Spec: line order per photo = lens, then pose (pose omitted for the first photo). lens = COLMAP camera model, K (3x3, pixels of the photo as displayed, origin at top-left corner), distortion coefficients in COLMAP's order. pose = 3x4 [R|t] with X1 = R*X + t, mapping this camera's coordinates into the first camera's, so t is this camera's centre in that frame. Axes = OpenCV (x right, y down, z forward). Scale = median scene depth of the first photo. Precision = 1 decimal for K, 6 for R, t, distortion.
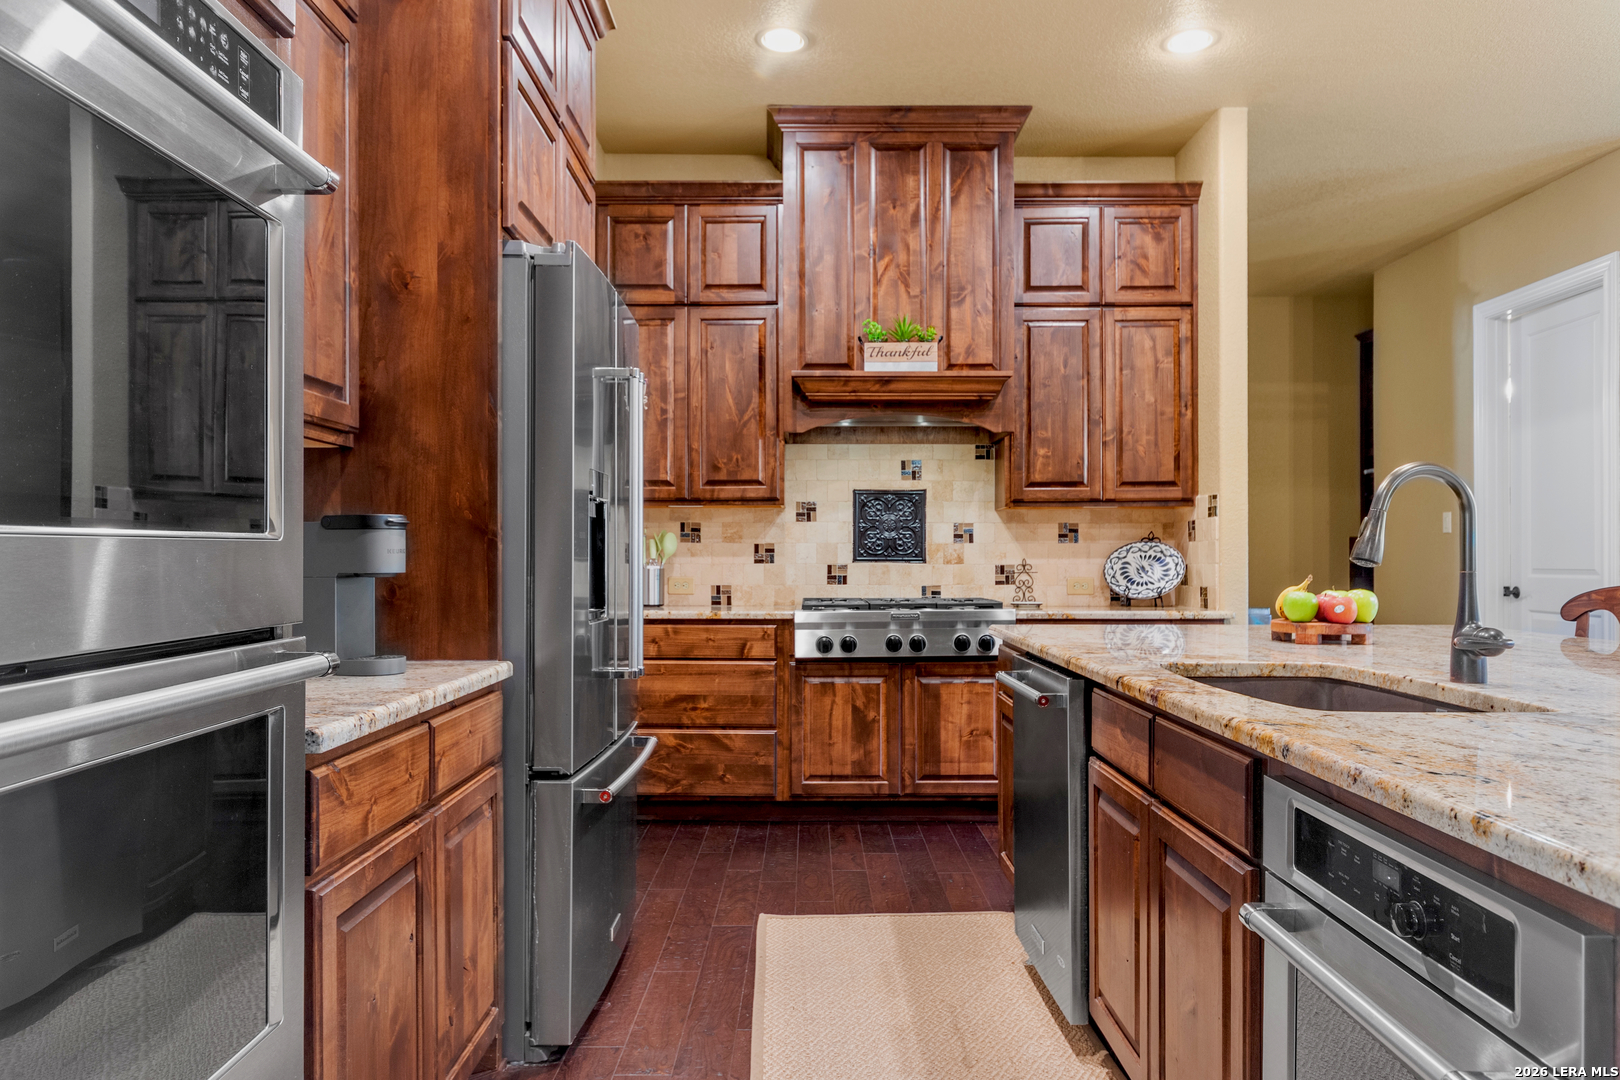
lens RADIAL K [[1099.6, 0, 813.2], [0, 1099.6, 550.4], [0, 0, 1]] dist [0.003684, -0.001782]
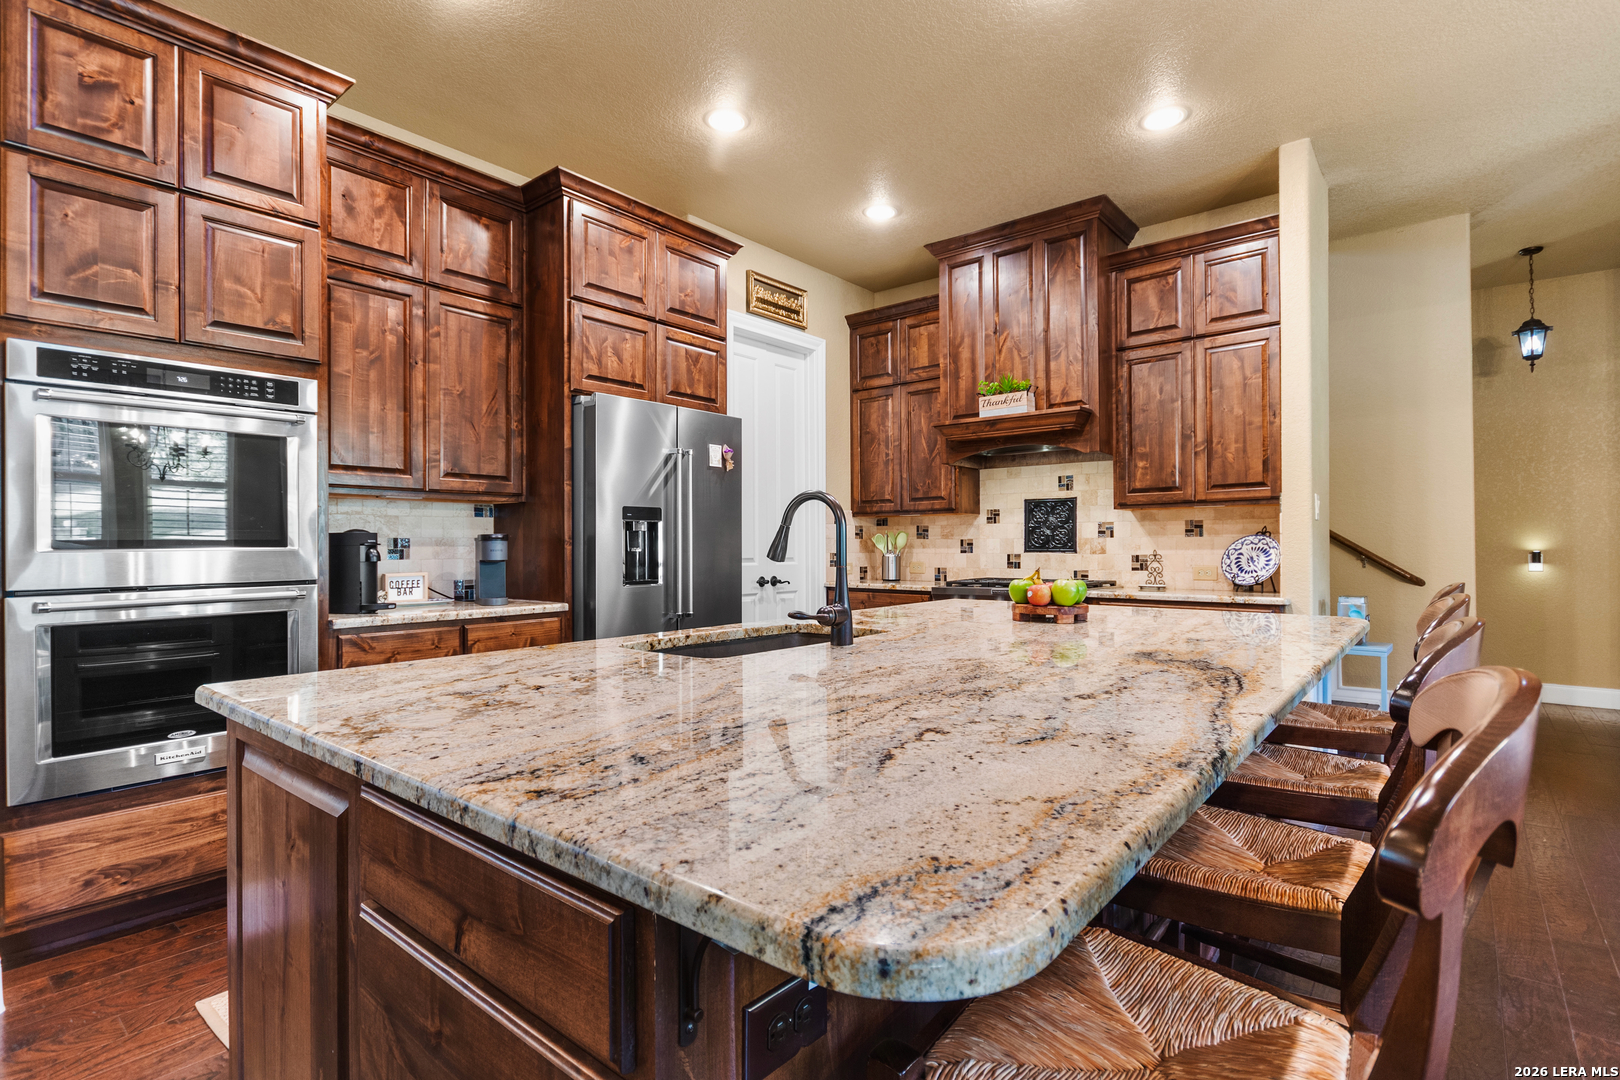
lens RADIAL K [[782.8, 0, 810.0], [0, 782.8, 540.0], [0, 0, 1]] dist [-0.004128, 0.000812]
pose [[0.769668, -0.007089, -0.638405, 0.483861], [0.007934, 0.999967, -0.001538, -0.005622], [0.638396, -0.003881, 0.769699, 0.081770]]
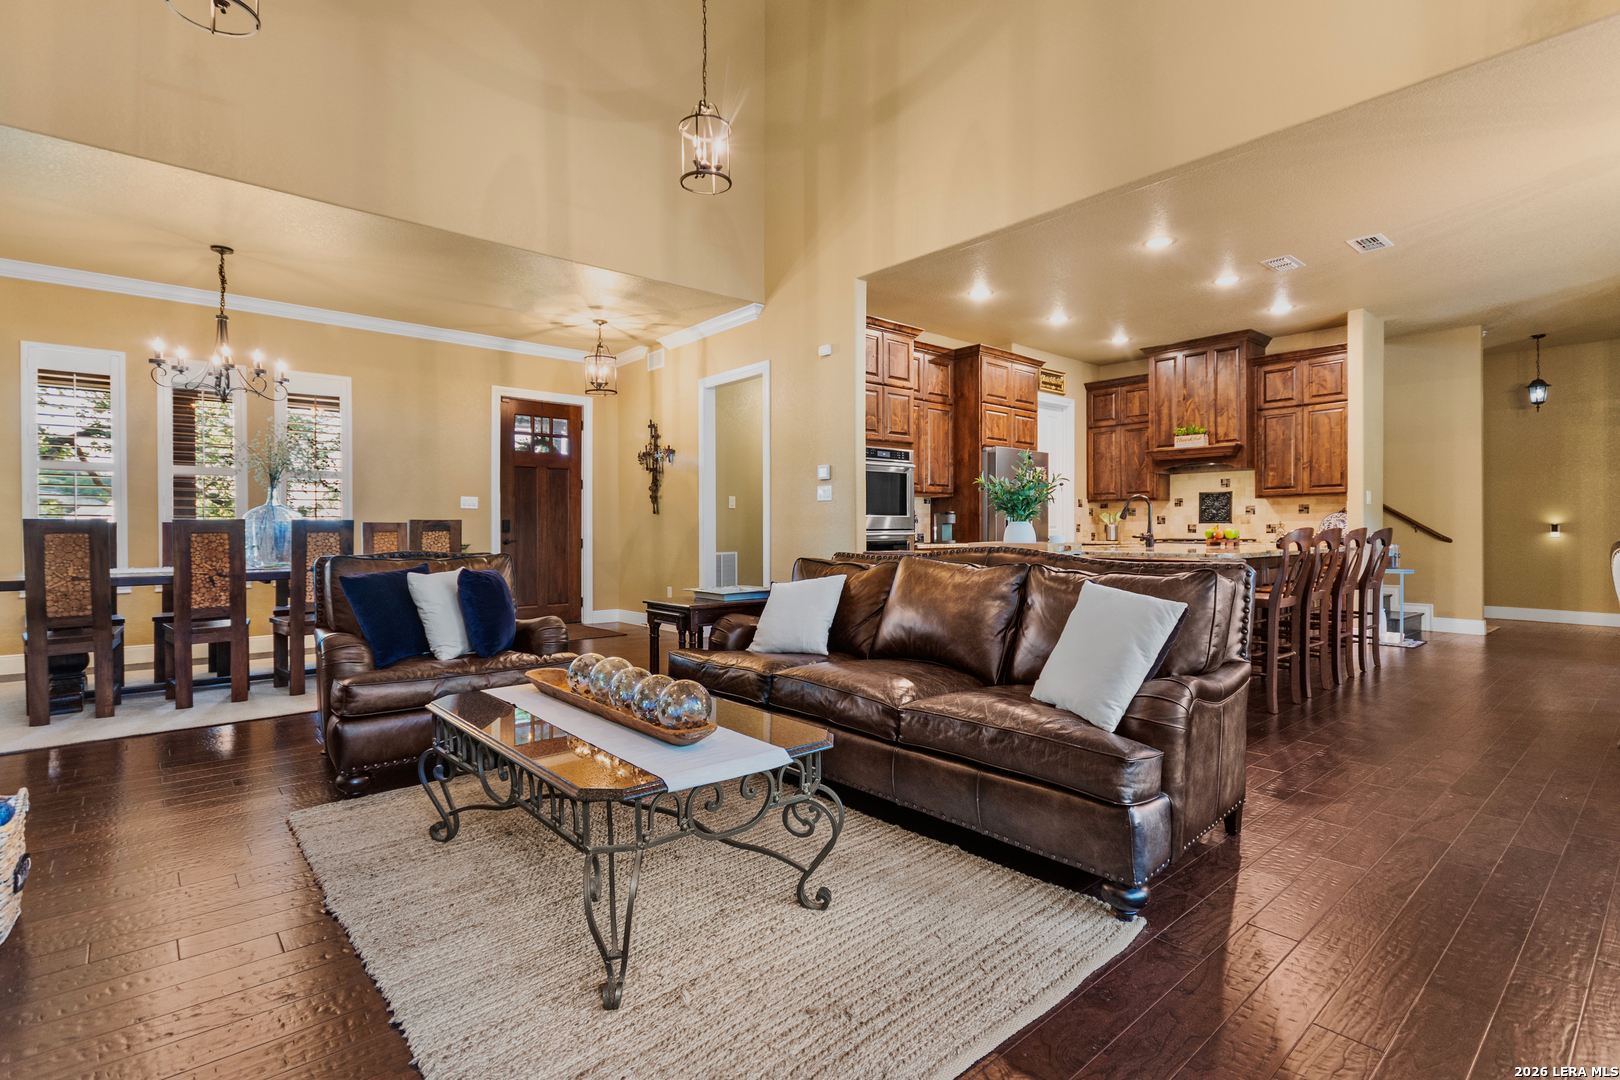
lens RADIAL K [[766.1, 0, 808.1], [0, 766.1, 529.8], [0, 0, 1]] dist [0.001338, -0.000622]
pose [[0.653183, -0.000398, -0.757200, 0.779654], [0.005732, 0.999974, 0.004418, 0.013285], [0.757179, -0.007226, 0.653168, -0.750915]]
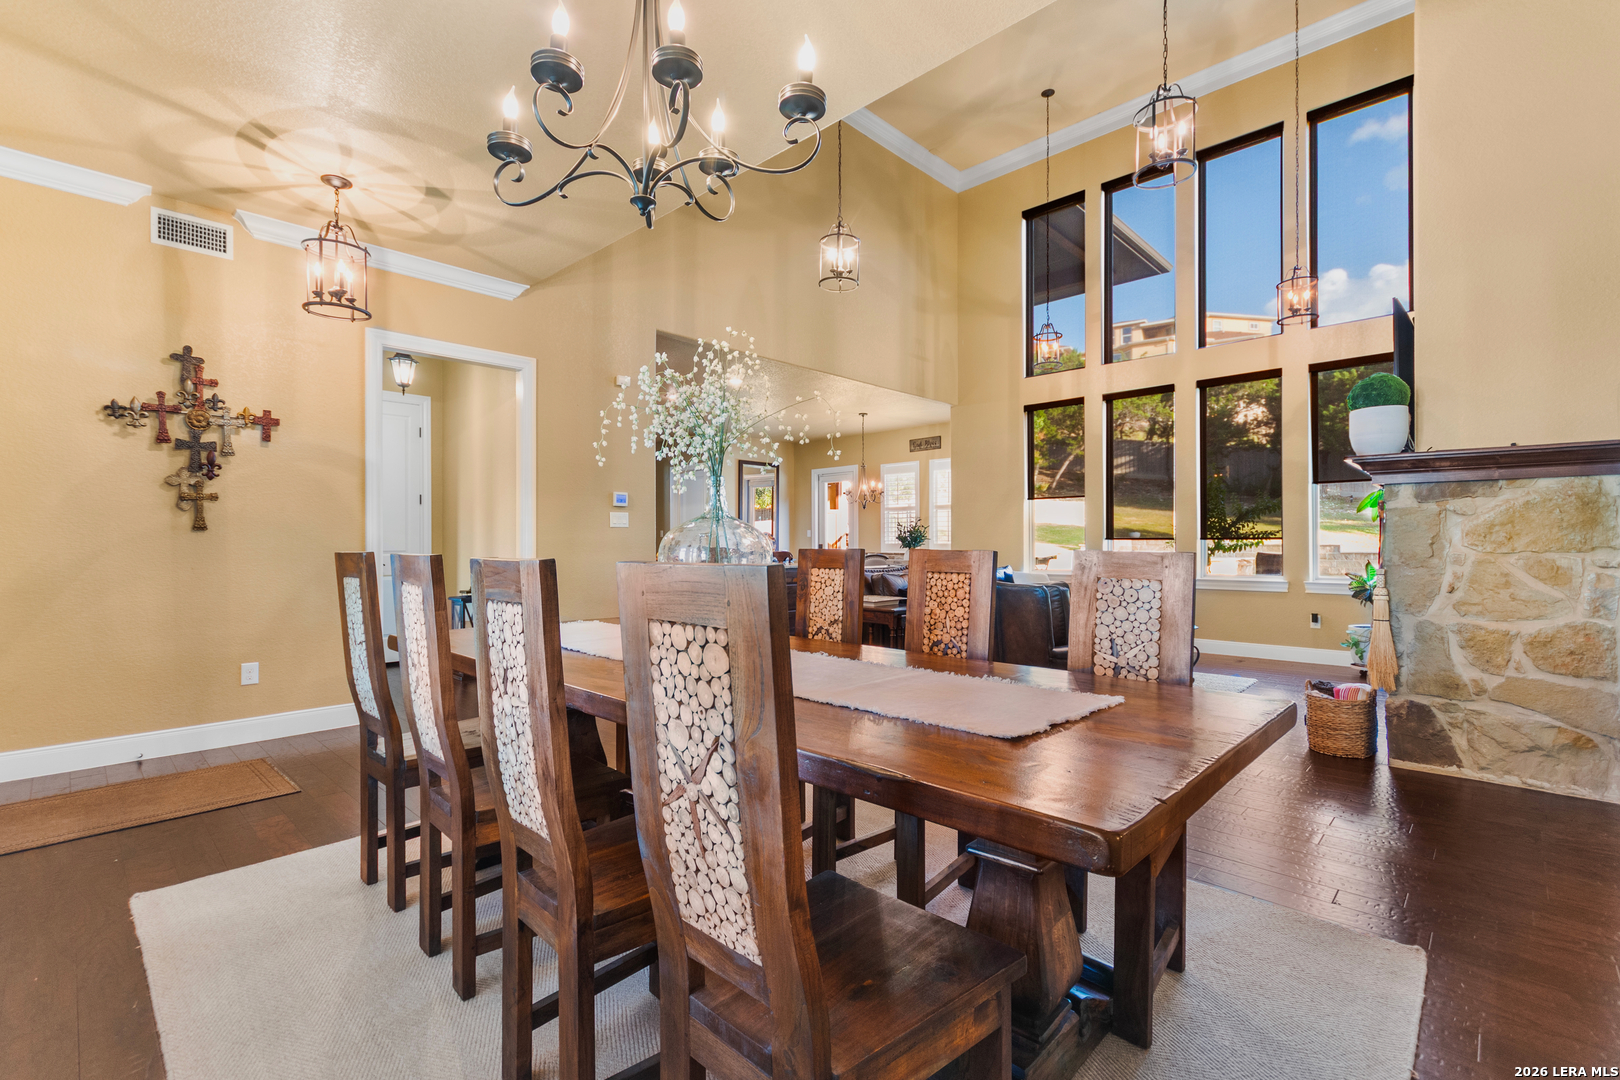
lens RADIAL K [[720.6, 0, 810.0], [0, 720.6, 540.0], [0, 0, 1]] dist [0.000950, -0.000229]
pose [[0.696476, 0.003718, 0.717571, -0.808402], [-0.000697, 0.999990, -0.004505, -0.002064], [-0.717580, 0.002638, 0.696471, -0.978176]]
